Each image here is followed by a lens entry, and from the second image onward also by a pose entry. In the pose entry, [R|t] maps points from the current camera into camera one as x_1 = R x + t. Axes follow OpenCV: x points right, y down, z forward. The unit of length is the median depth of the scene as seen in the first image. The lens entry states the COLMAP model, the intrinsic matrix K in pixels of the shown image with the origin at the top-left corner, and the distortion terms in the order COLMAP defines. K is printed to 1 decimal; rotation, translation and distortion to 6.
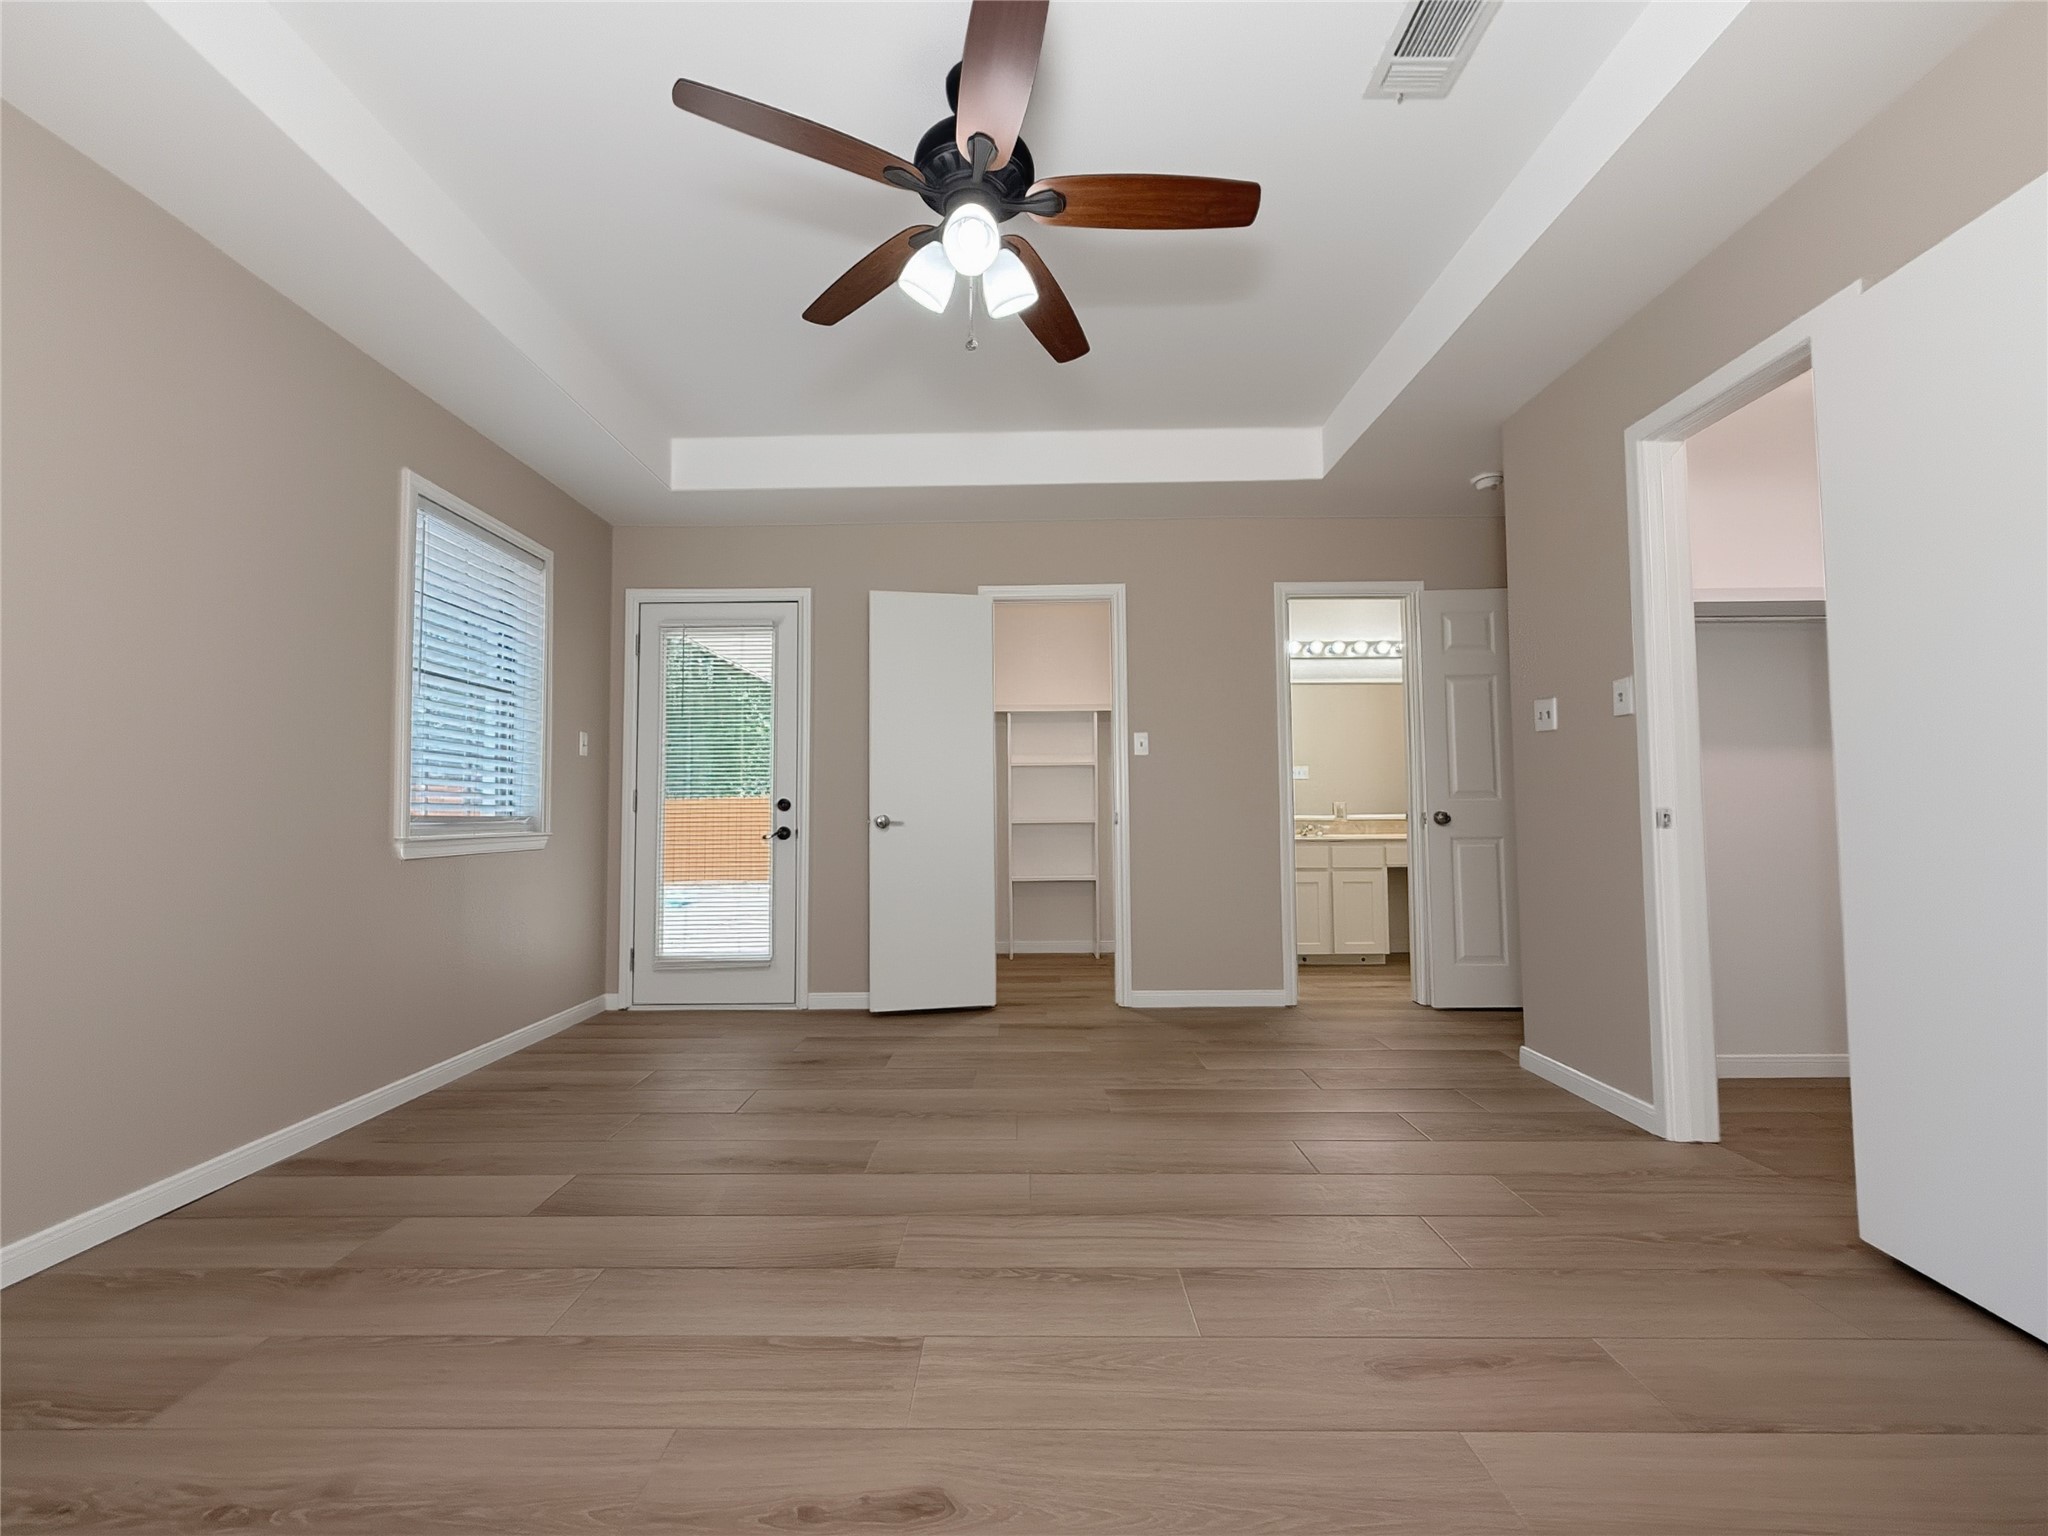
lens RADIAL K [[822.7, 0, 1022.7], [0, 822.7, 776.6], [0, 0, 1]] dist [0.004548, -0.000843]
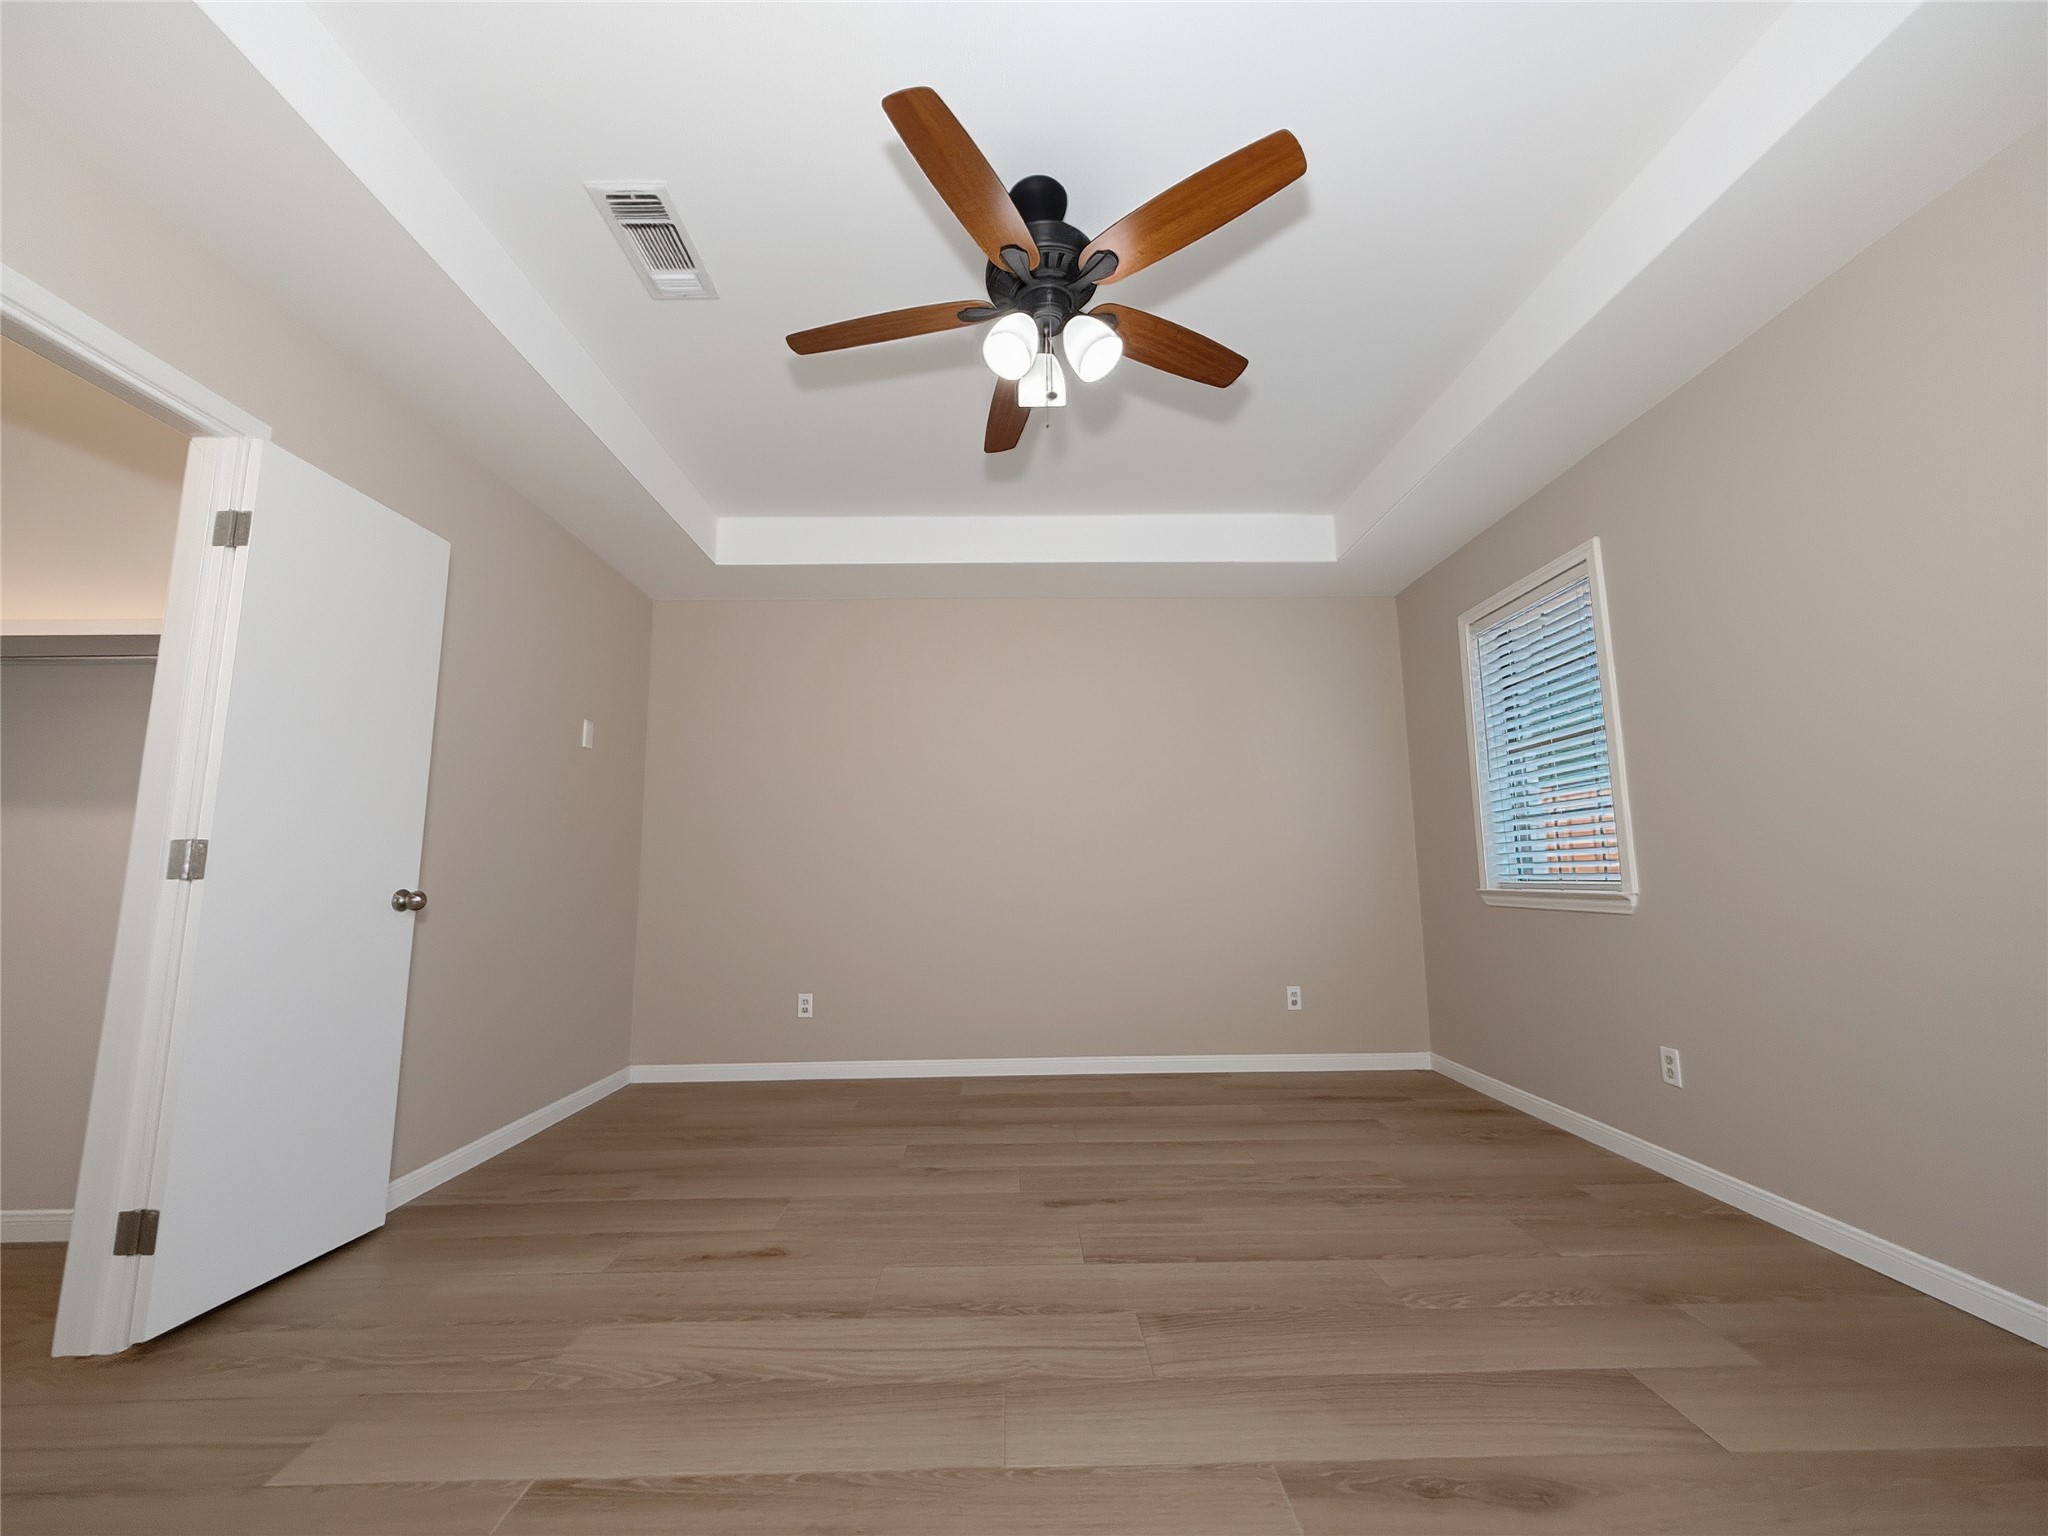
lens RADIAL K [[822.7, 0, 1026.7], [0, 822.7, 767.7], [0, 0, 1]] dist [0.004548, -0.000843]
pose [[-0.999510, 0.014945, -0.027486, 0.002114], [0.019827, 0.982170, -0.186946, 0.098221], [0.024202, -0.187399, -0.981986, 2.049645]]
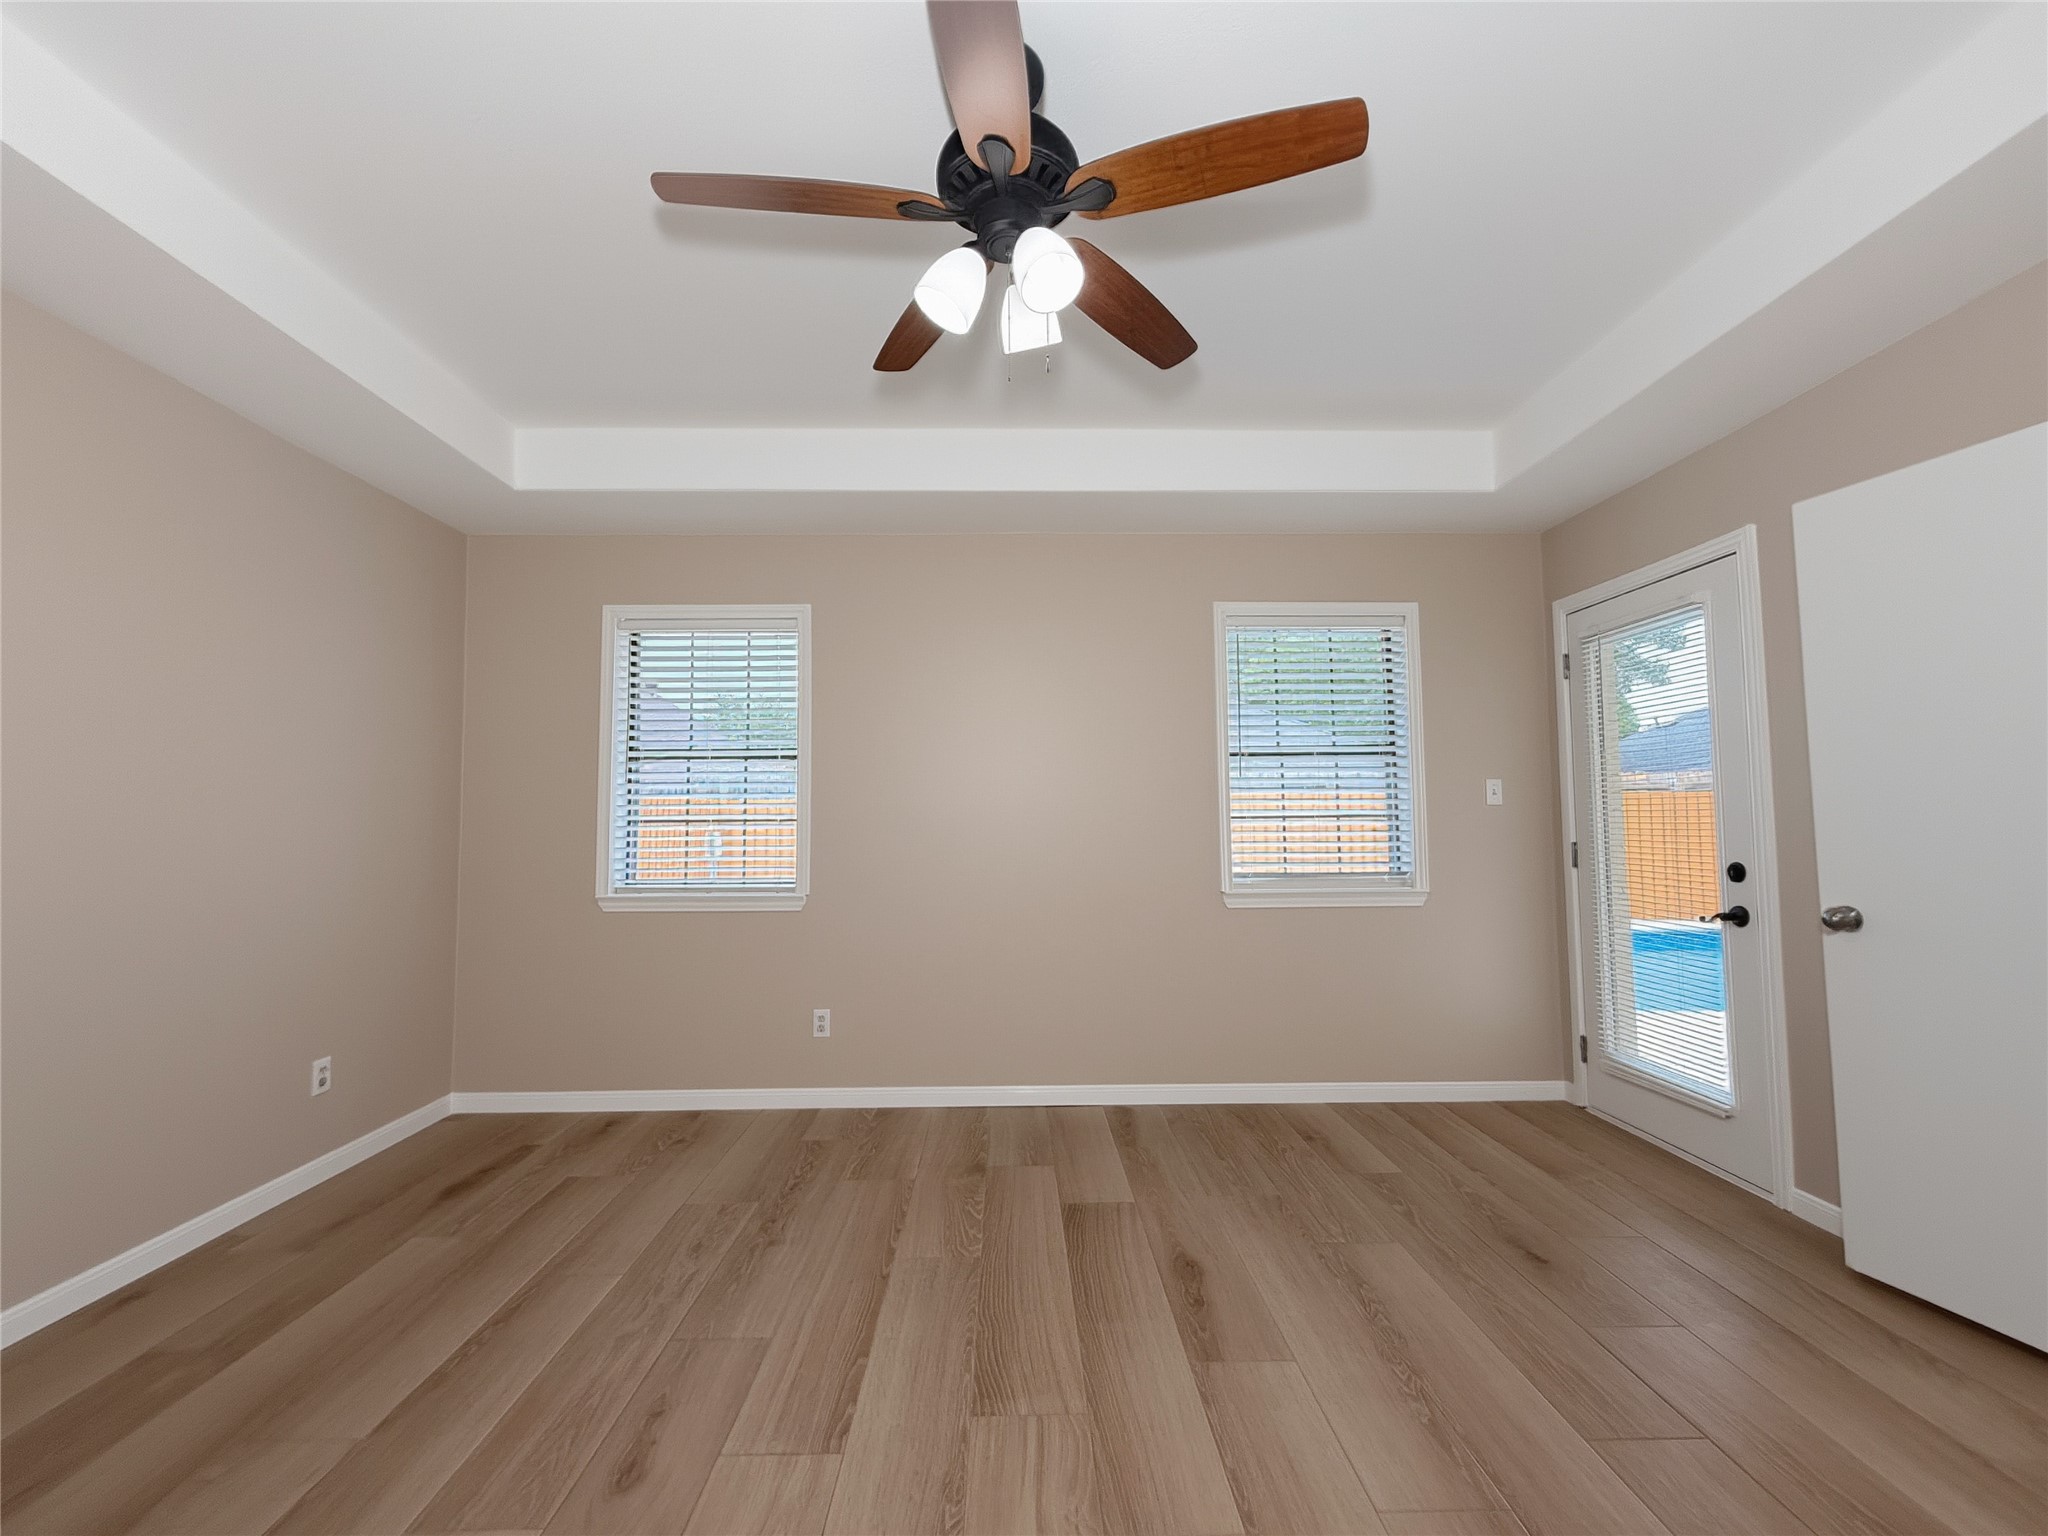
lens RADIAL K [[822.7, 0, 1033.1], [0, 822.7, 773.5], [0, 0, 1]] dist [0.004548, -0.000843]
pose [[0.042459, -0.053514, -0.997664, 0.798752], [0.053366, 0.997260, -0.051221, -0.090929], [0.997672, -0.051066, 0.045199, 1.011581]]
